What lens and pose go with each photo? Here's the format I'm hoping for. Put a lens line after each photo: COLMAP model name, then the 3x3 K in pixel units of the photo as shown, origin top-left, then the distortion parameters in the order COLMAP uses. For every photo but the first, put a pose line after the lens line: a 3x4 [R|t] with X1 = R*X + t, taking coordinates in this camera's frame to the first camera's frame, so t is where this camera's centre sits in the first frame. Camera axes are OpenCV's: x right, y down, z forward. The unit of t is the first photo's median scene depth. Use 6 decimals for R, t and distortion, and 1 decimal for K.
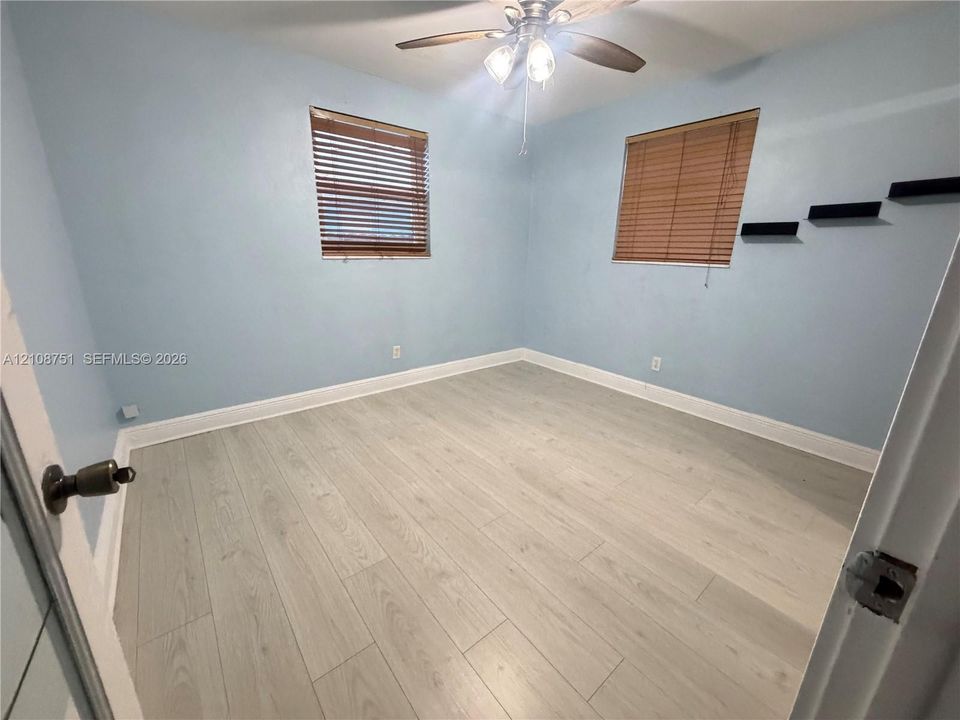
lens RADIAL K [[382.2, 0, 475.0], [0, 382.2, 357.2], [0, 0, 1]] dist [0.001269, -0.000736]
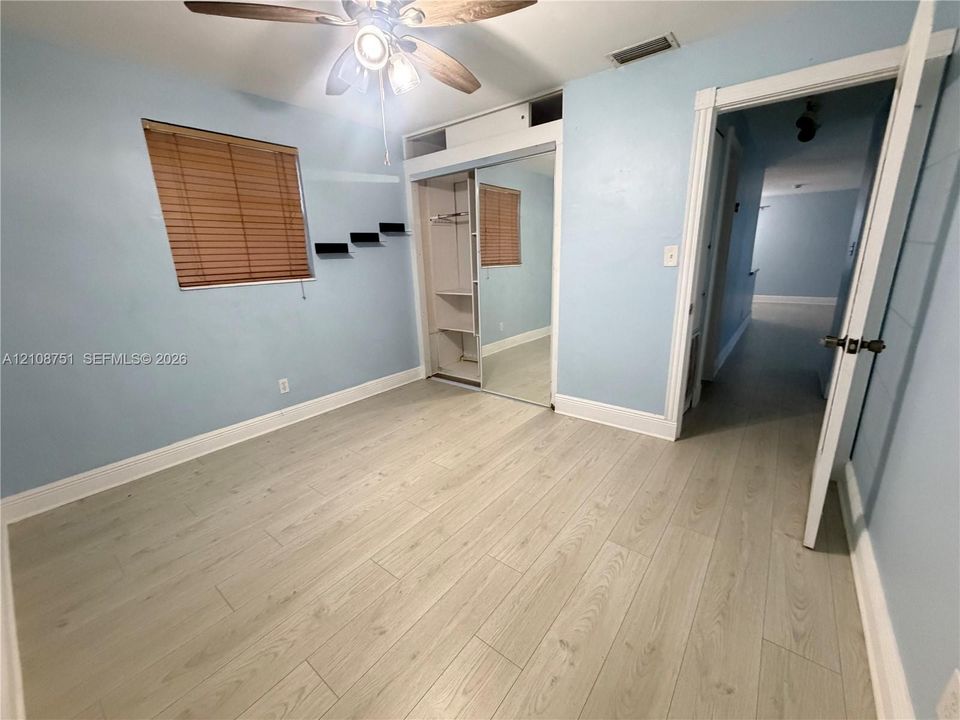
lens RADIAL K [[382.2, 0, 479.5], [0, 382.2, 360.8], [0, 0, 1]] dist [0.001269, -0.000736]
pose [[-0.216768, -0.272197, 0.937507, -0.649036], [0.295117, 0.897137, 0.328712, -0.264534], [-0.930547, 0.347929, -0.114141, 0.795893]]
